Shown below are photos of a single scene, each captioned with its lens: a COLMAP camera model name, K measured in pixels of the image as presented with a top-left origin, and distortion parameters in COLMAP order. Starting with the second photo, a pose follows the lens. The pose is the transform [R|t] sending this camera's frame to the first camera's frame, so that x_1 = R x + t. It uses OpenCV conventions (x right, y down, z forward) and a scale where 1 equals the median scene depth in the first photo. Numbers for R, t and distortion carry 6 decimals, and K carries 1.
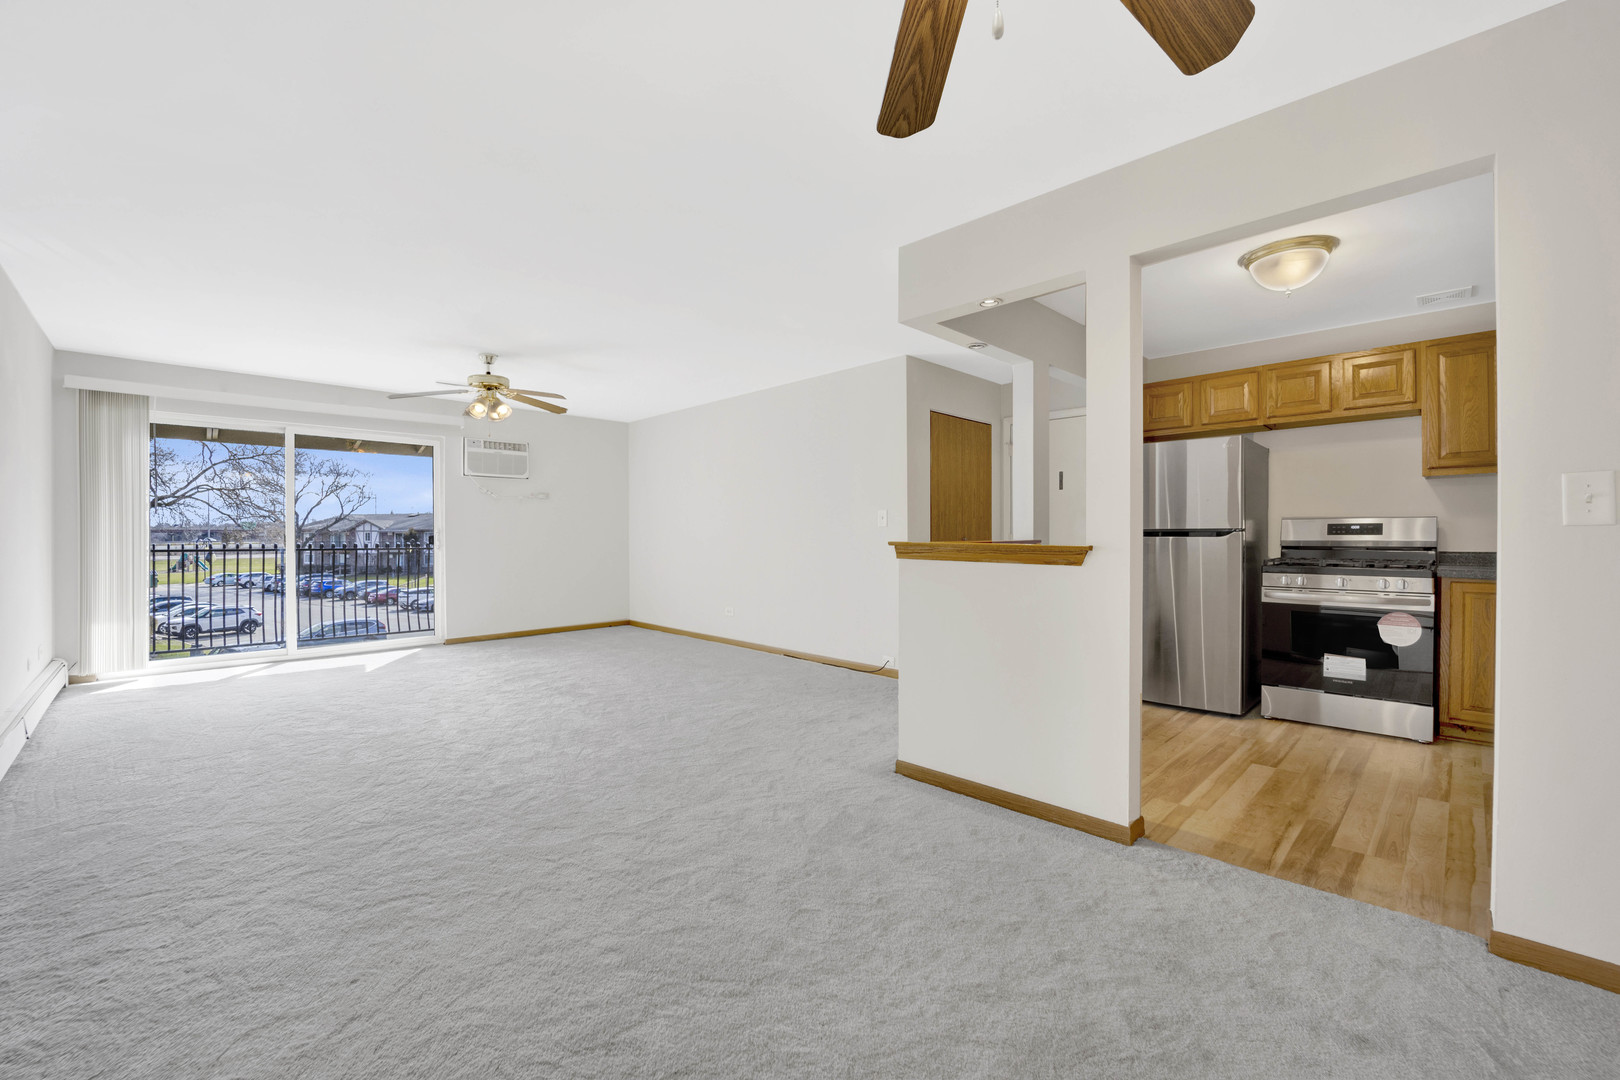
lens RADIAL K [[662.2, 0, 806.1], [0, 662.2, 538.7], [0, 0, 1]] dist [-0.022897, -0.000114]
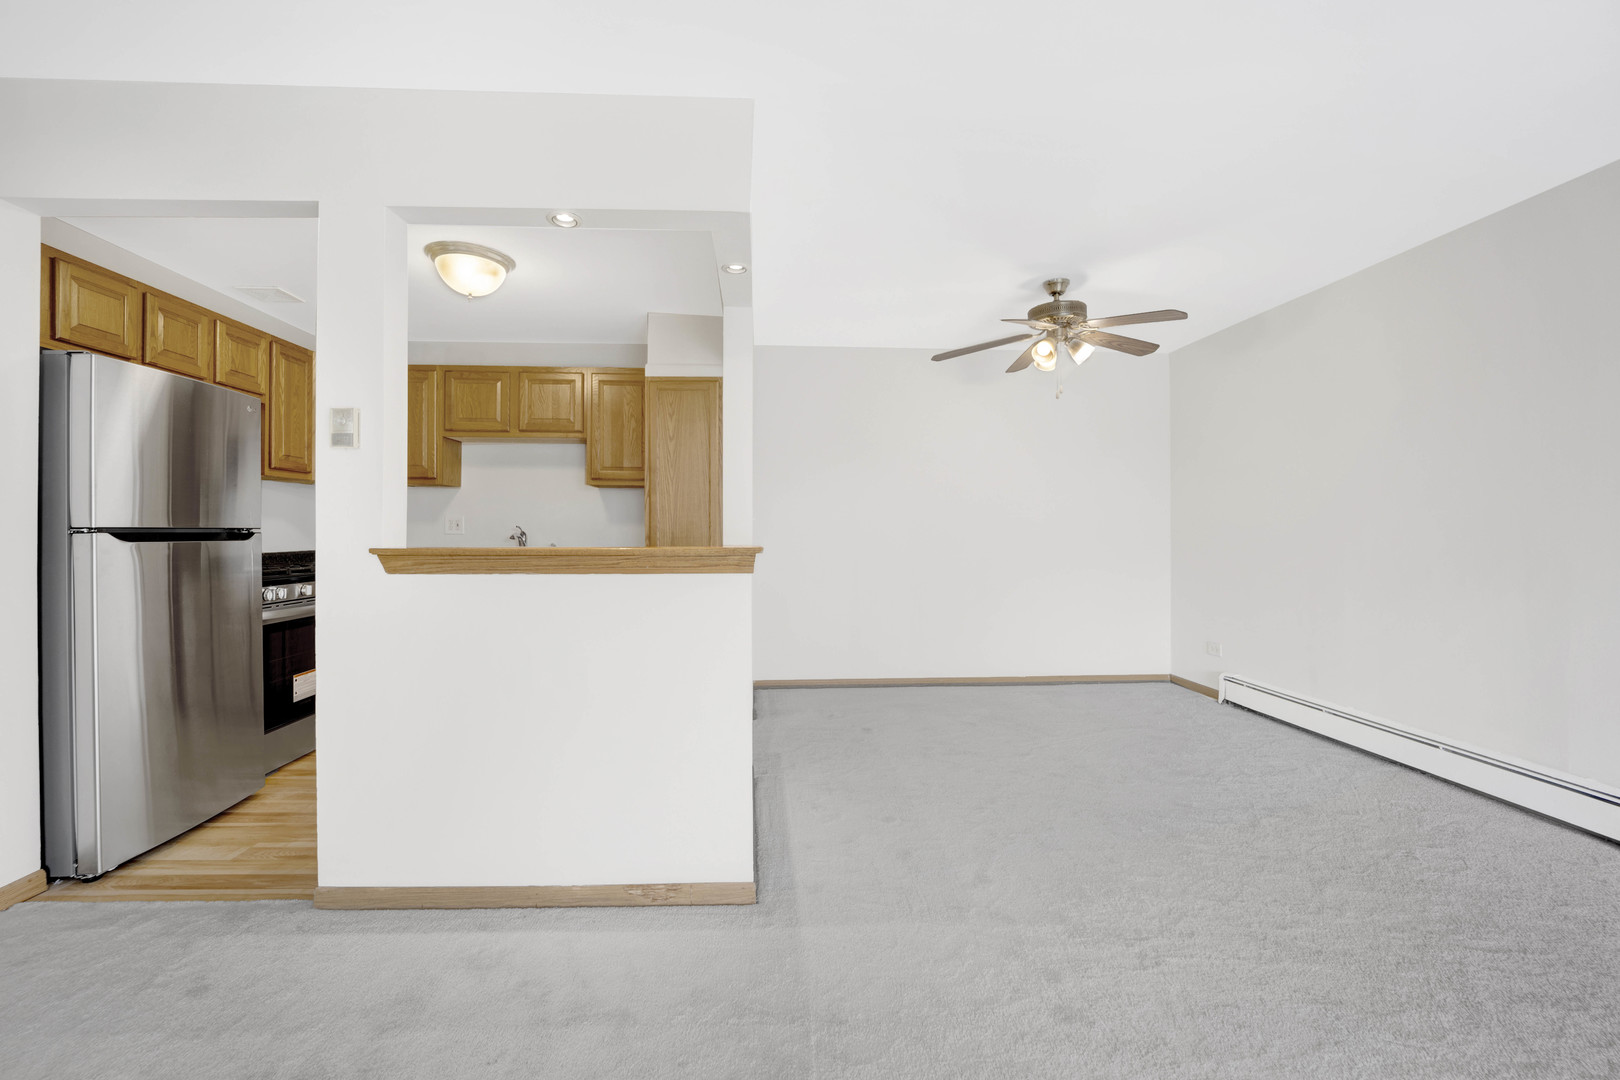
lens RADIAL K [[671.1, 0, 794.4], [0, 671.1, 530.5], [0, 0, 1]] dist [-0.020179, -0.000178]
pose [[-0.750555, 0.004487, 0.660793, -0.262996], [0.006973, 0.999975, 0.001130, -0.010204], [-0.660772, 0.005456, -0.750567, 1.181555]]
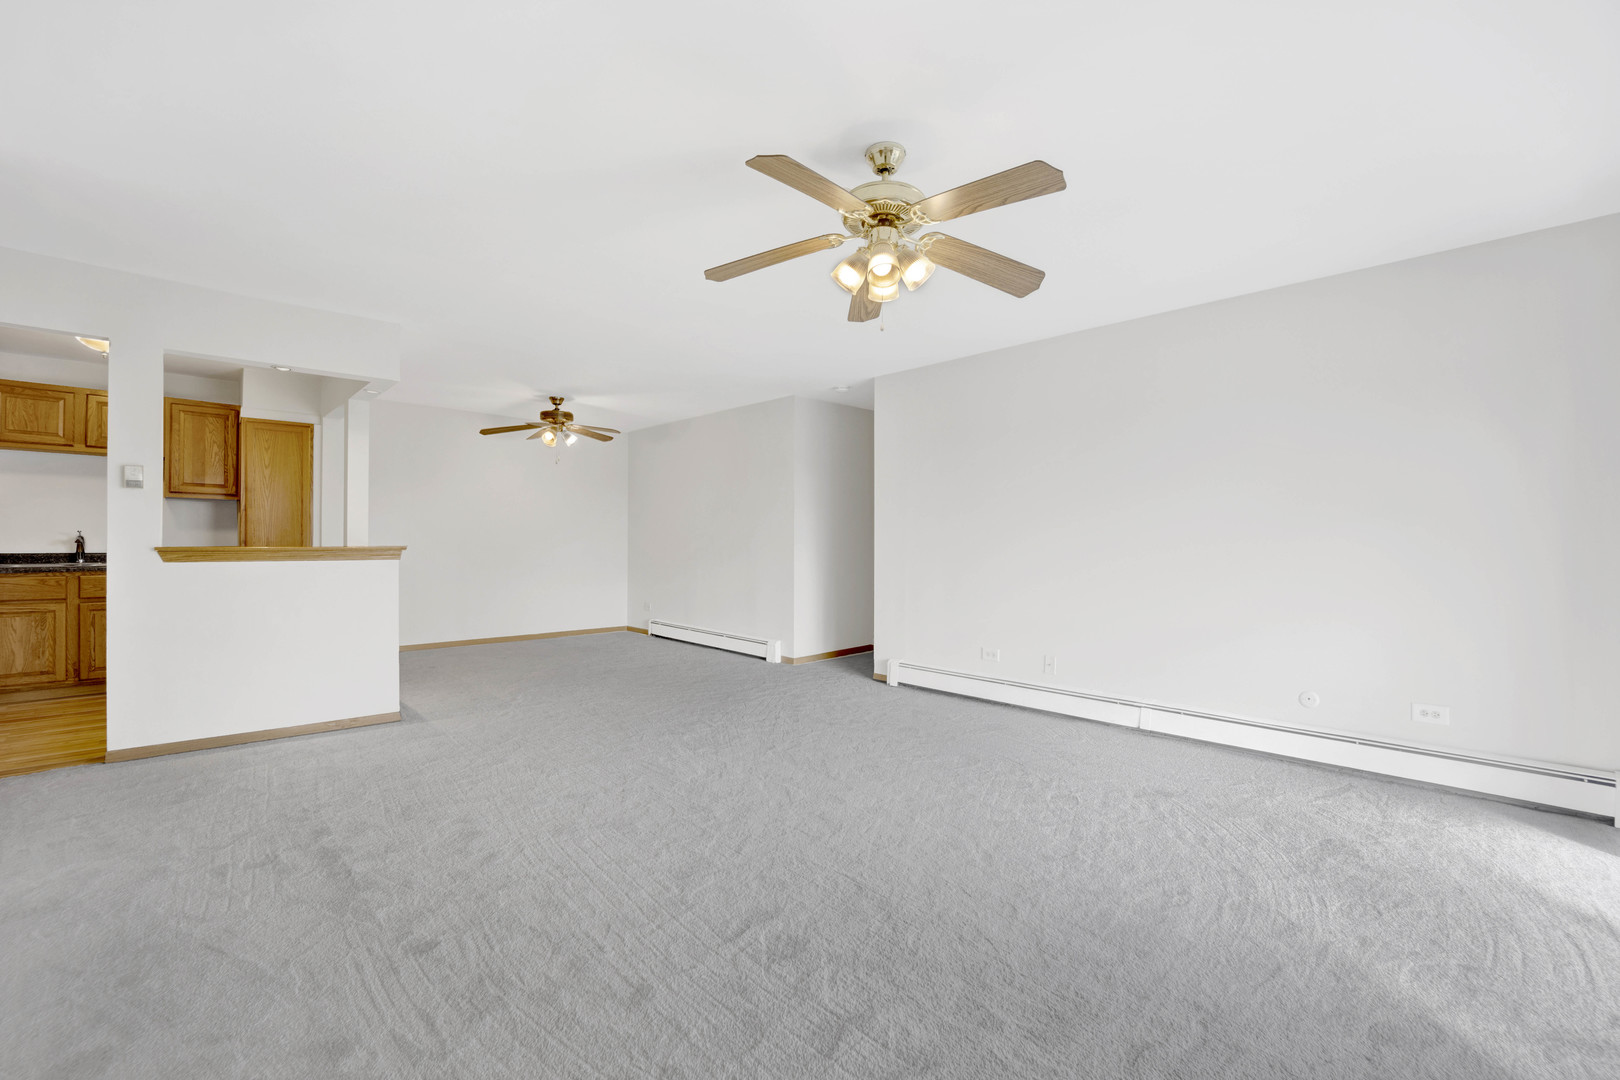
lens RADIAL K [[665.5, 0, 806.0], [0, 665.5, 539.8], [0, 0, 1]] dist [-0.022175, -0.000243]
pose [[-0.999954, -0.005022, 0.008146, -0.551179], [-0.004961, 0.999960, 0.007482, -0.019041], [-0.008184, 0.007441, -0.999939, 1.864943]]
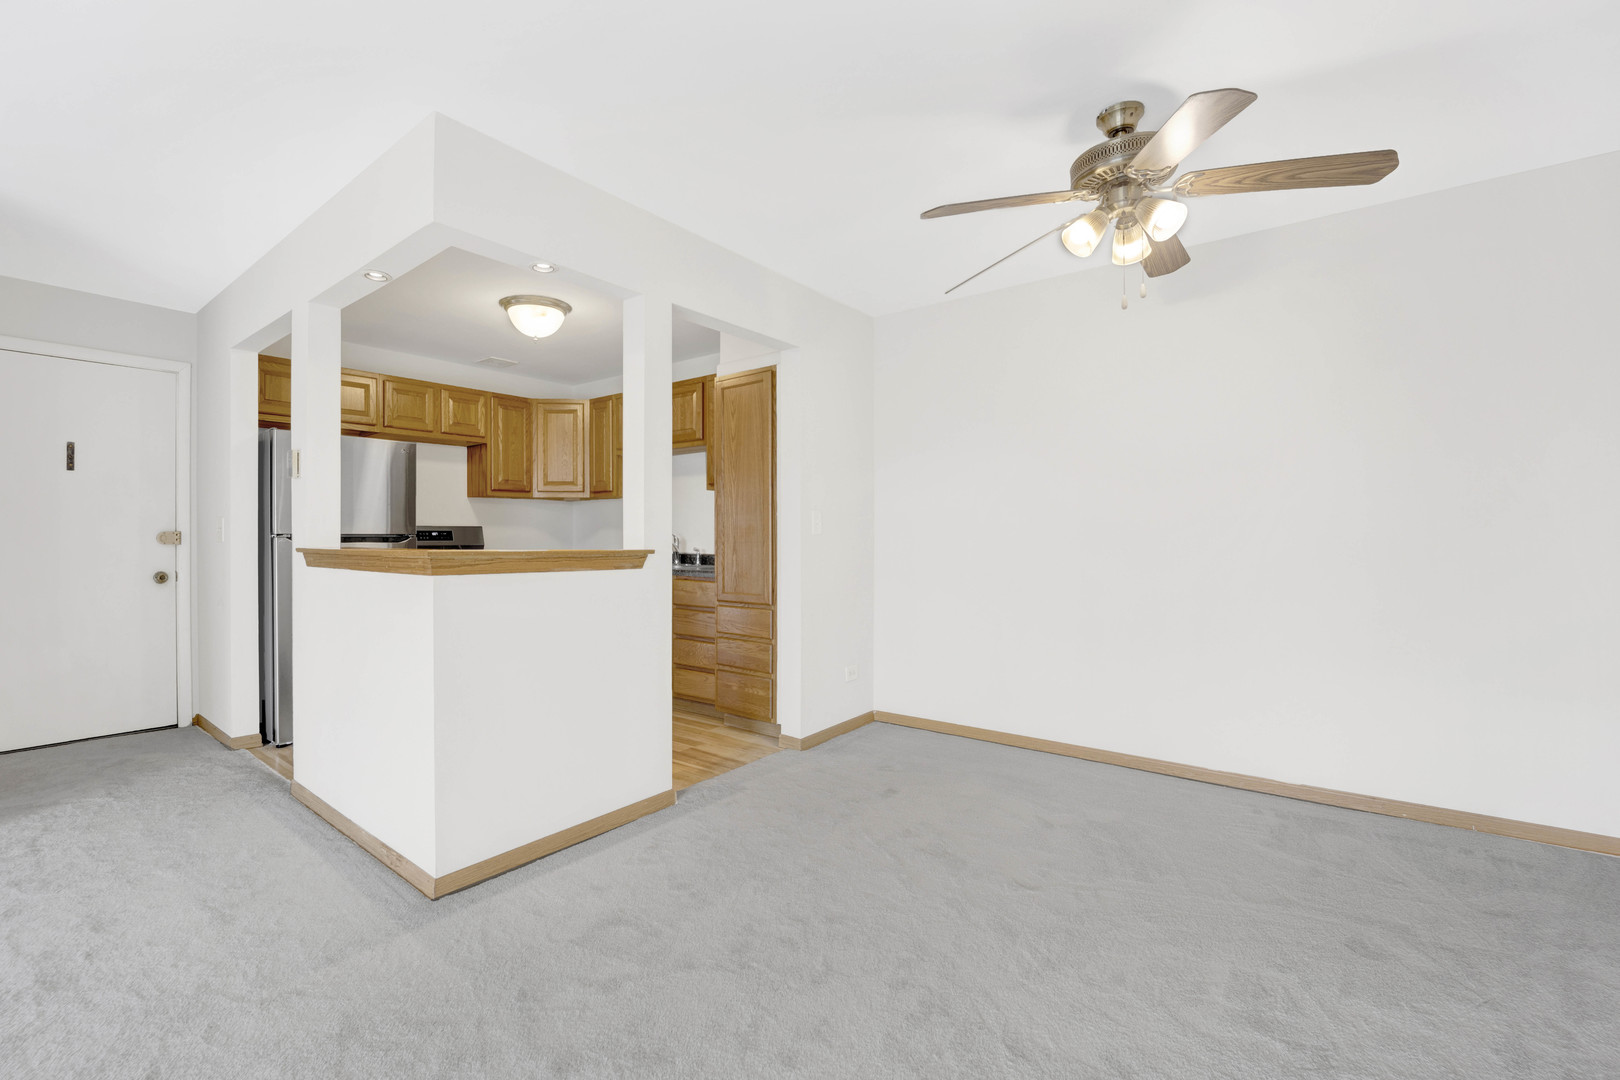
lens RADIAL K [[697.0, 0, 726.7], [0, 697.0, 541.9], [0, 0, 1]] dist [-0.021837, 0.000222]
pose [[-0.074893, -0.003292, 0.997186, -0.462993], [0.009172, 0.999950, 0.003990, -0.003897], [-0.997149, 0.009445, -0.074860, 0.609056]]
